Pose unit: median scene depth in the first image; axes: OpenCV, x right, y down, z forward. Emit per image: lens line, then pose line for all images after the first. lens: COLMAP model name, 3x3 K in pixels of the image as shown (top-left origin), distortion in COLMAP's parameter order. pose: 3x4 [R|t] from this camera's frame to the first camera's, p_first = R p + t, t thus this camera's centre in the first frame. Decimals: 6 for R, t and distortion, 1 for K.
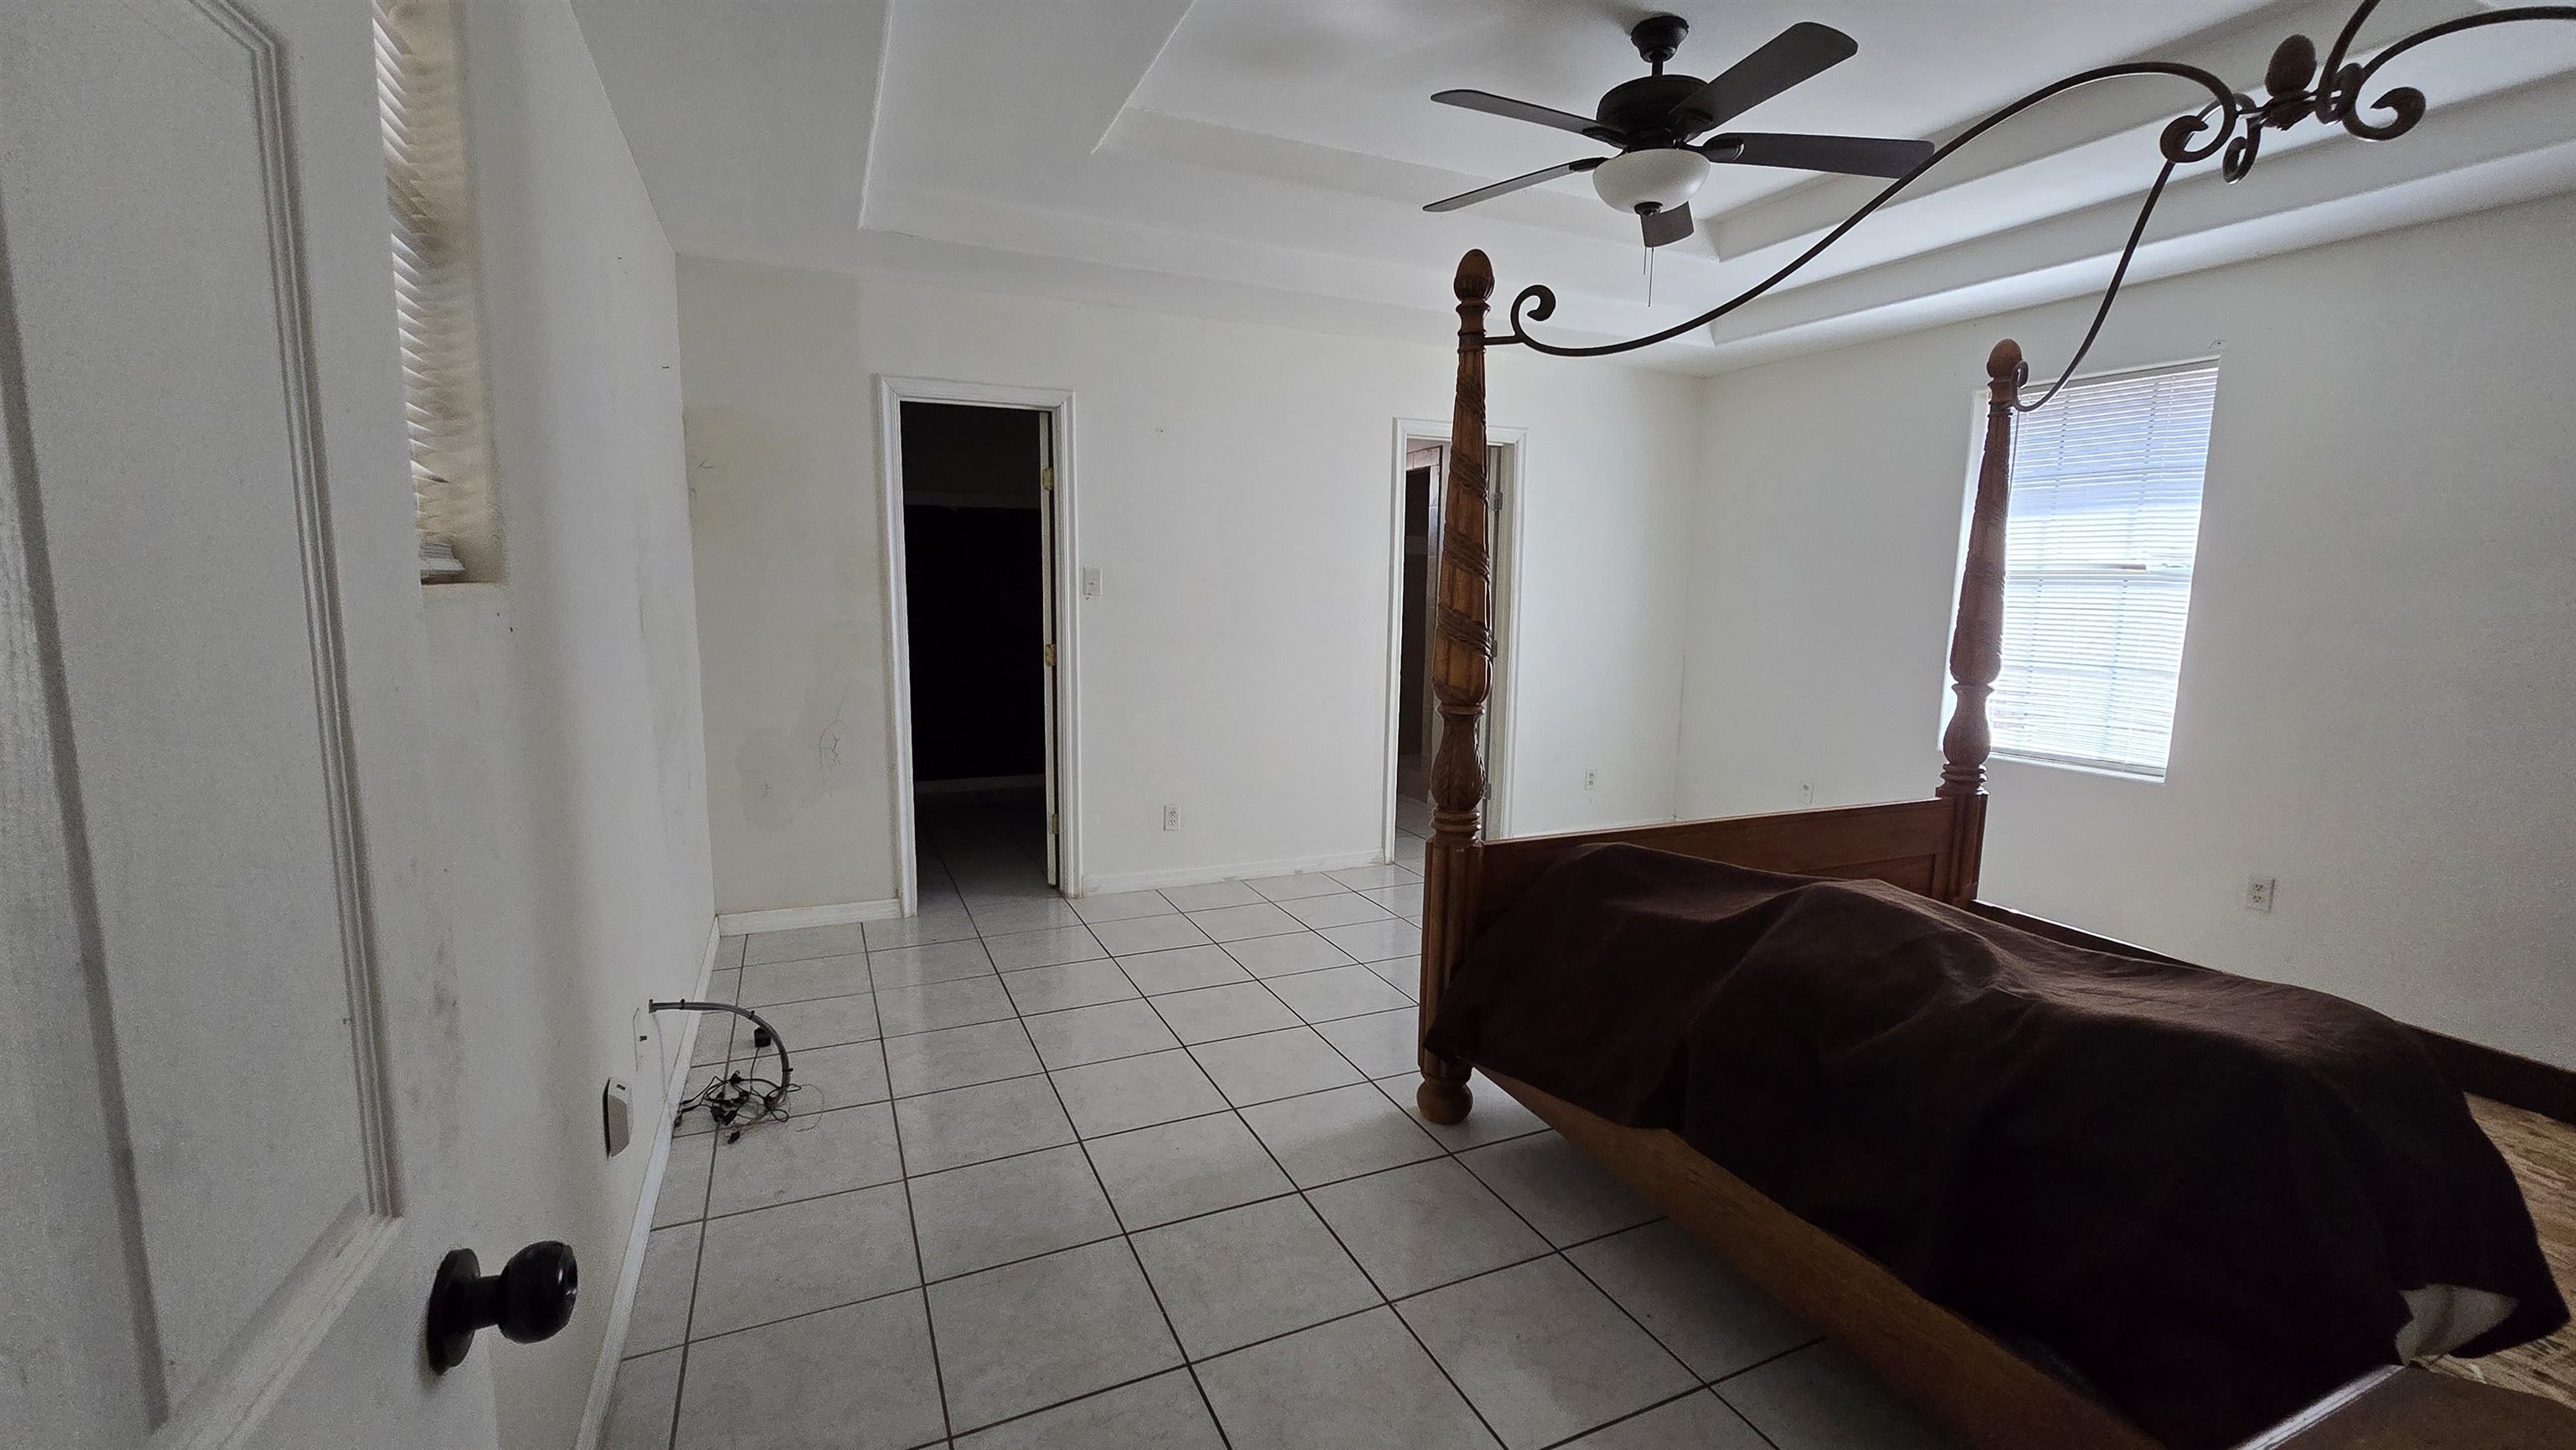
lens RADIAL K [[1054.0, 0, 1283.2], [0, 1054.0, 721.3], [0, 0, 1]] dist [-0.001277, -0.000148]
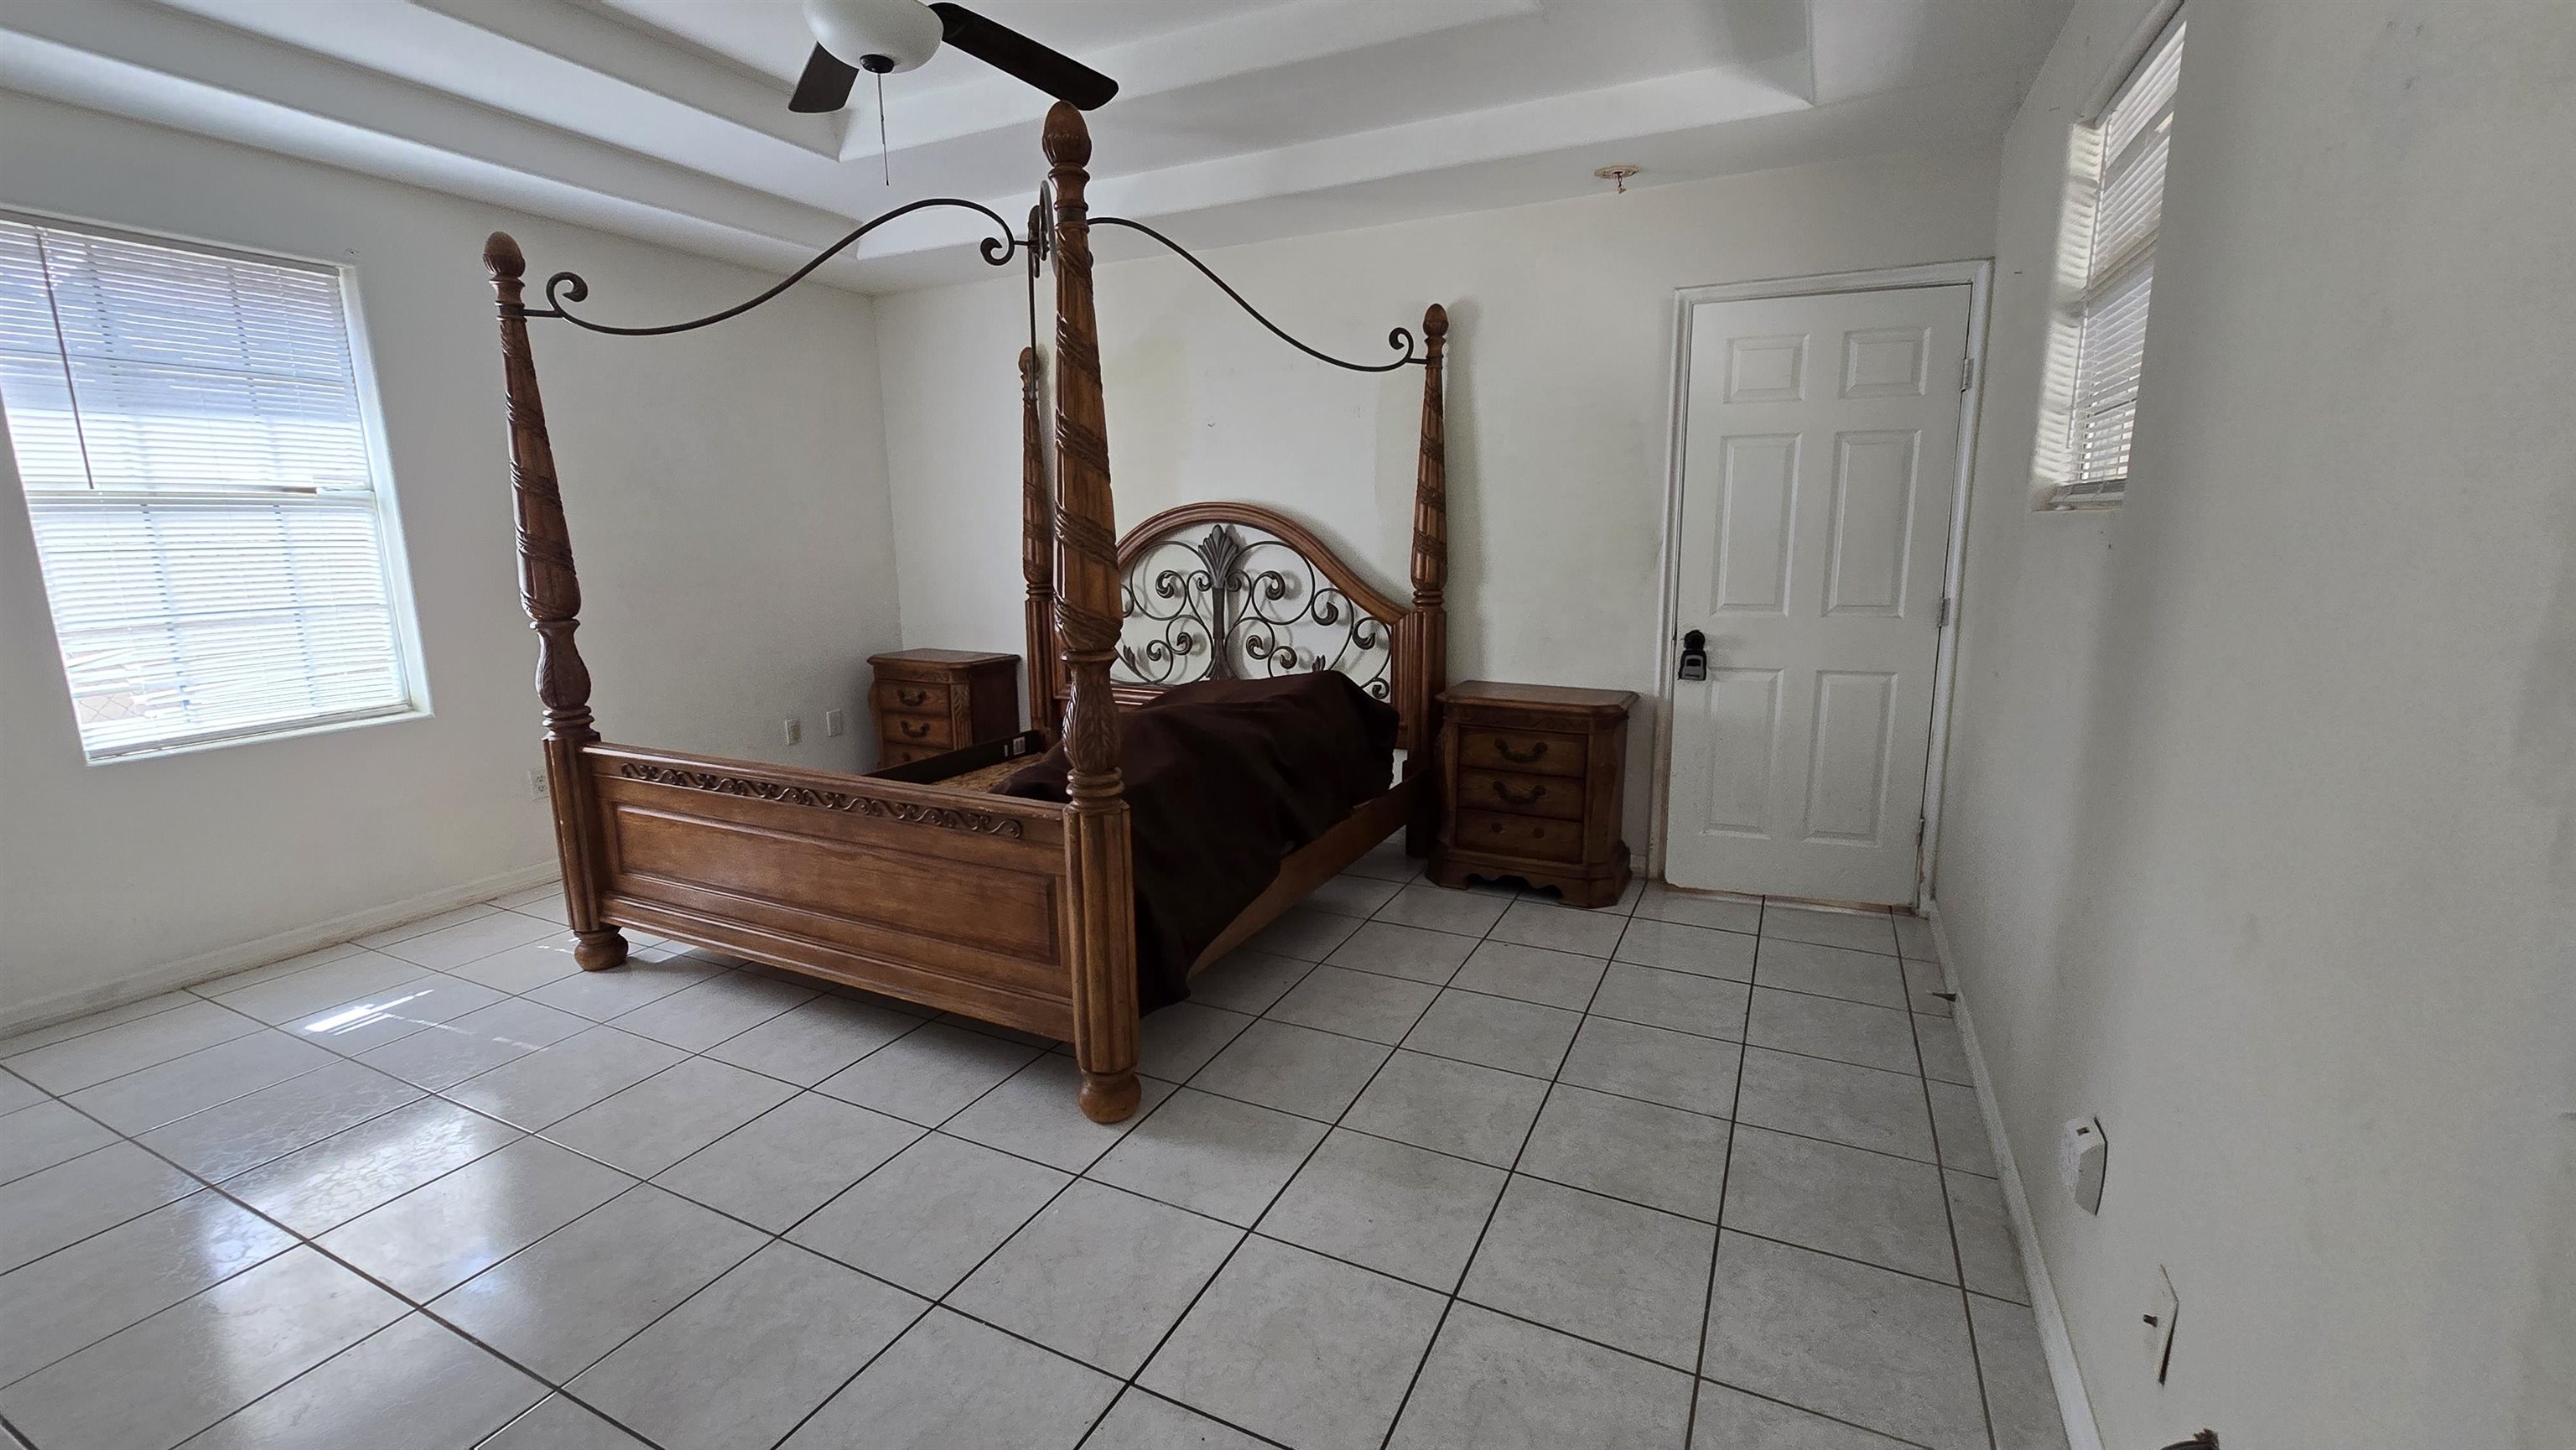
lens RADIAL K [[1054.0, 0, 1289.6], [0, 1054.0, 724.5], [0, 0, 1]] dist [-0.001277, -0.000148]
pose [[-0.636296, -0.155943, 0.755519, -0.422748], [0.098934, 0.954774, 0.280392, -0.131092], [-0.765075, 0.253159, -0.592091, 0.988172]]
